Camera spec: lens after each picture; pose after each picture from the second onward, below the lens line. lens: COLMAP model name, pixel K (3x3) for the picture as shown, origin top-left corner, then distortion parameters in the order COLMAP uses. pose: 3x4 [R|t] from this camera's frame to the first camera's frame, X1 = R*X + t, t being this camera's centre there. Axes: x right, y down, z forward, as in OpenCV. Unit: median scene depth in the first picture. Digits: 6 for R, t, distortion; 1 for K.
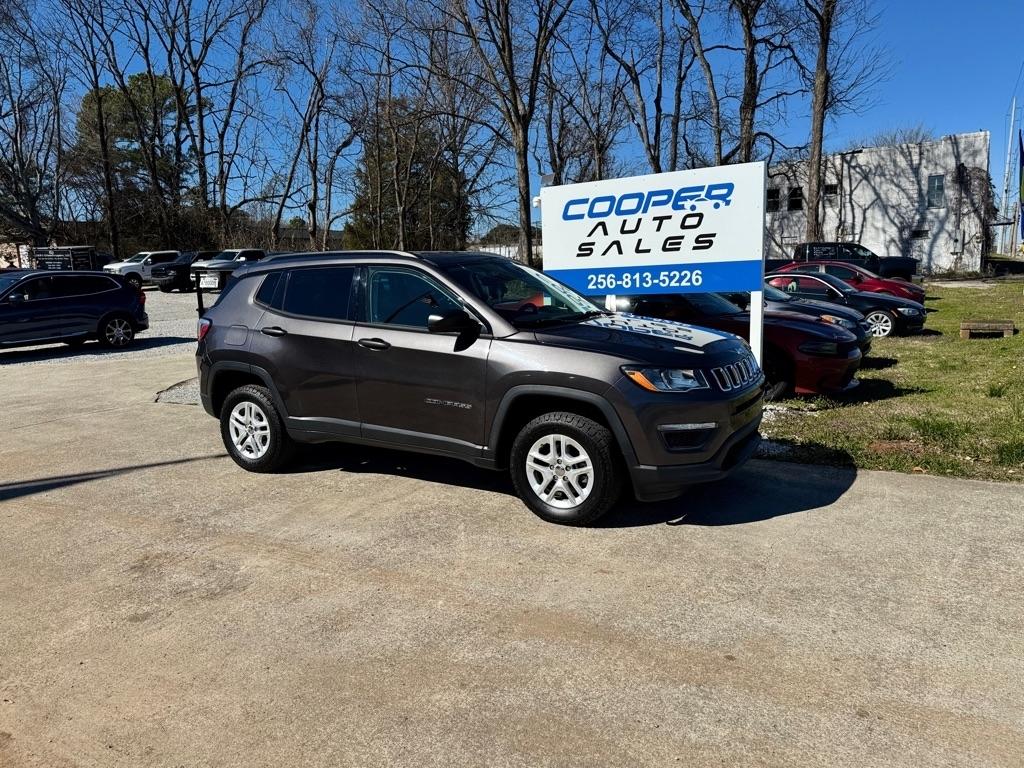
lens RADIAL K [[727.7, 0, 510.0], [0, 727.7, 386.3], [0, 0, 1]] dist [0.046395, -0.057058]
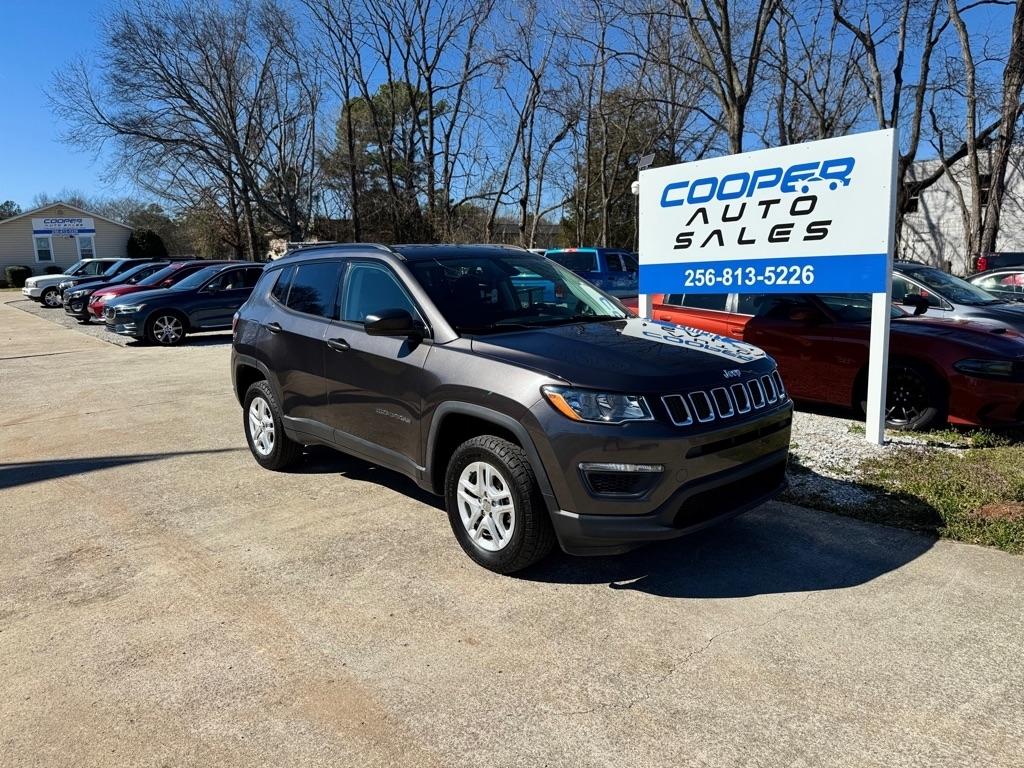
lens RADIAL K [[727.7, 0, 520.5], [0, 727.7, 383.8], [0, 0, 1]] dist [0.046395, -0.057058]
pose [[0.953257, 0.053219, -0.297436, 0.186572], [-0.051527, 0.998580, 0.013532, -0.019720], [0.297734, 0.002426, 0.954646, 0.113210]]
